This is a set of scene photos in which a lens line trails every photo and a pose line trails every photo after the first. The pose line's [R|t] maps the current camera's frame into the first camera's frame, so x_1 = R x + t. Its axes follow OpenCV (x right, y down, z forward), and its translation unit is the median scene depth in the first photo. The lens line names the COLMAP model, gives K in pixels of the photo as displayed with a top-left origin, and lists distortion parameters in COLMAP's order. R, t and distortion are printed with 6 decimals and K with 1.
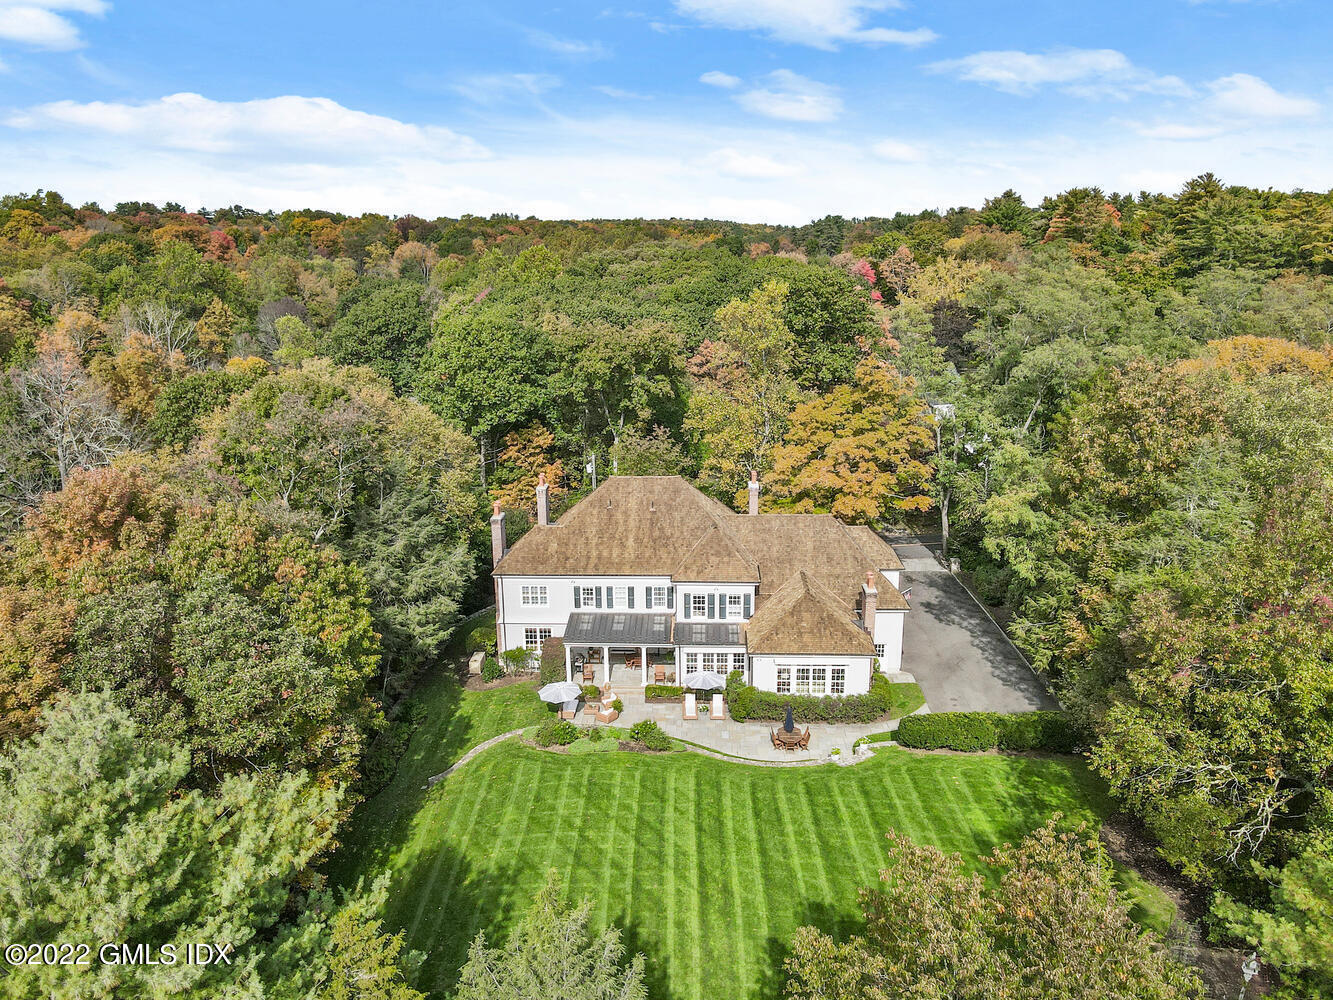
lens RADIAL K [[1147.6, 0, 666.5], [0, 1147.6, 500.0], [0, 0, 1]] dist [0.103444, -0.000003]
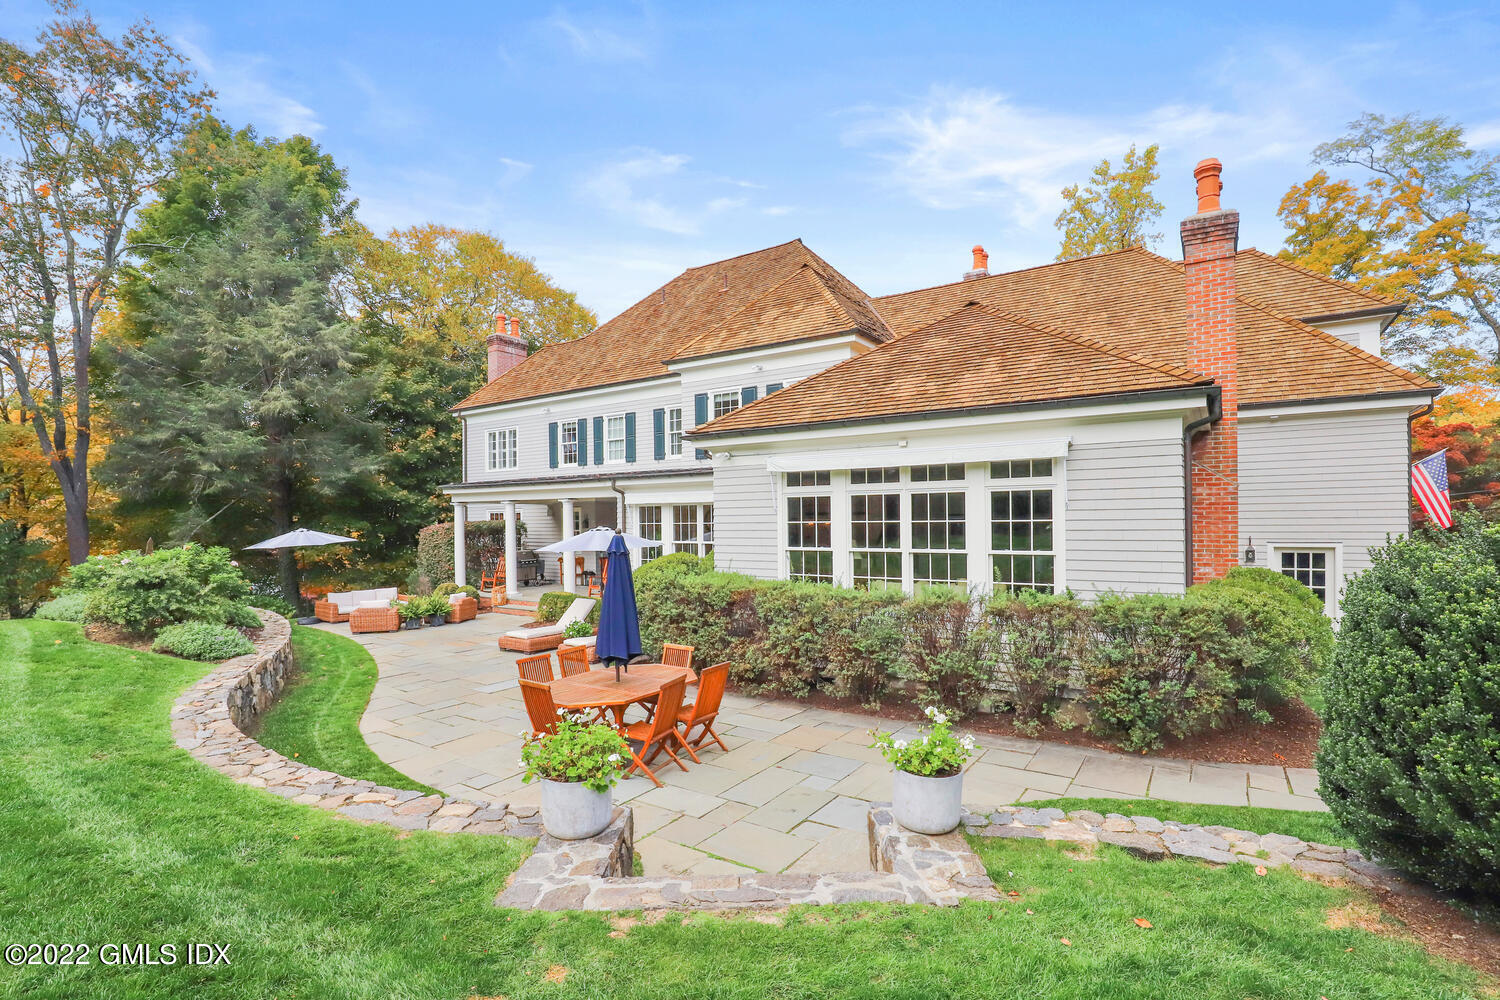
lens RADIAL K [[708.2, 0, 754.5], [0, 708.2, 512.8], [0, 0, 1]] dist [-0.032327, -0.000032]
pose [[0.834765, -0.005459, -0.550579, 0.169733], [-0.173570, 0.946358, -0.272543, 0.183985], [0.522533, 0.323073, 0.789039, 0.813800]]
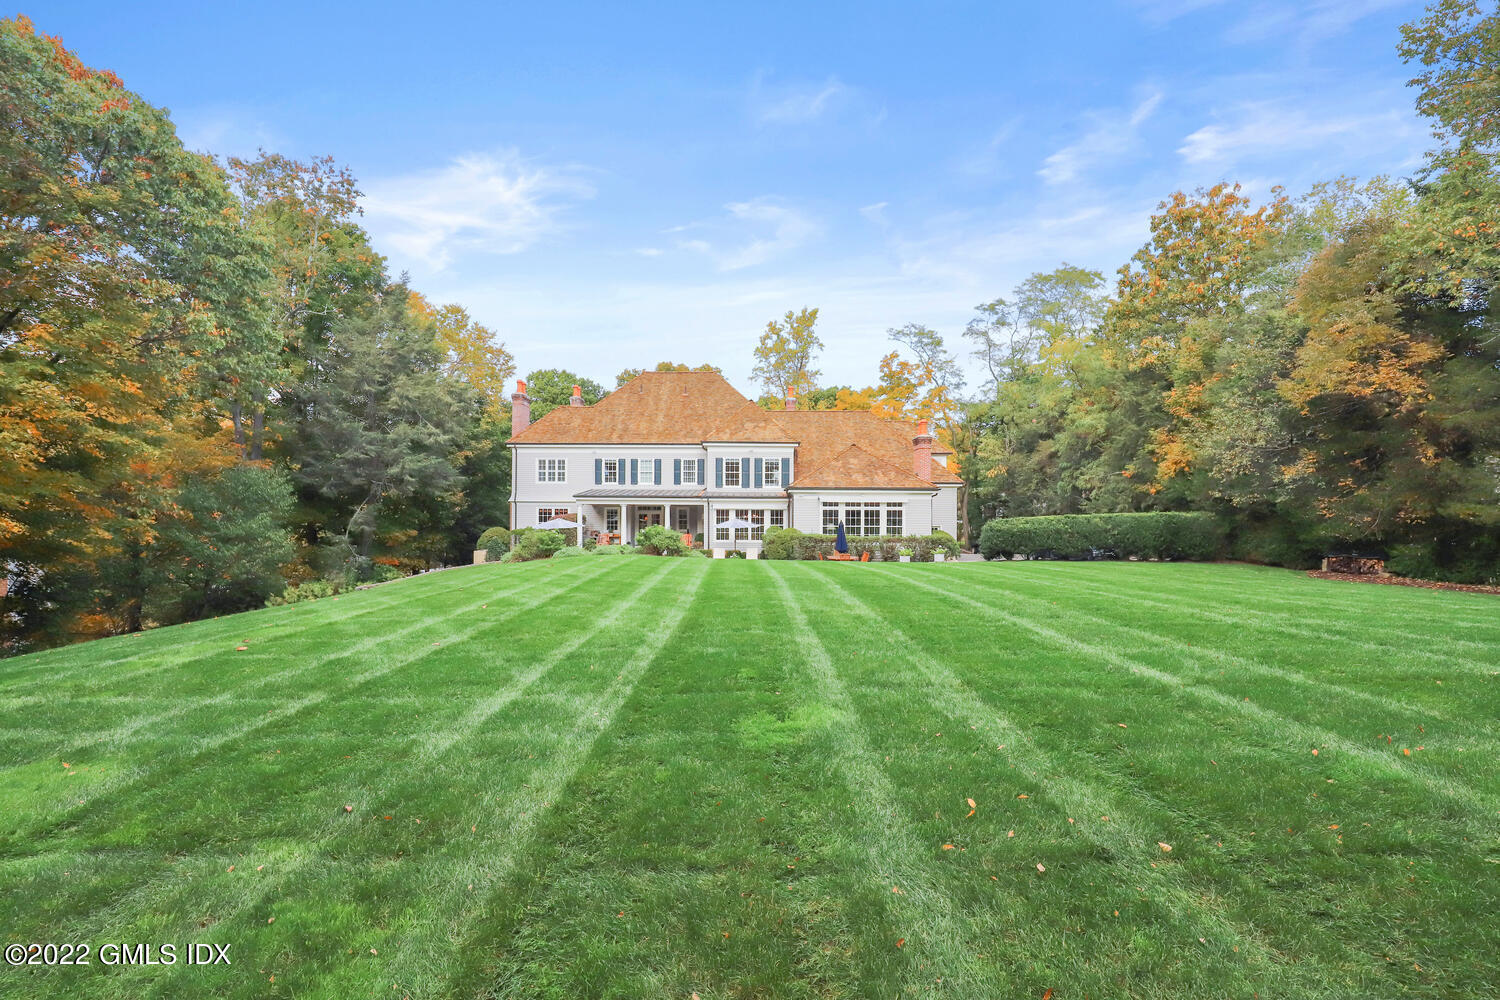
lens RADIAL K [[708.2, 0, 754.5], [0, 708.2, 512.8], [0, 0, 1]] dist [-0.032327, -0.000032]
pose [[0.999396, 0.011408, 0.032820, 0.027604], [-0.000735, 0.951295, -0.308282, 0.289146], [-0.034739, 0.308072, 0.950729, 0.478697]]
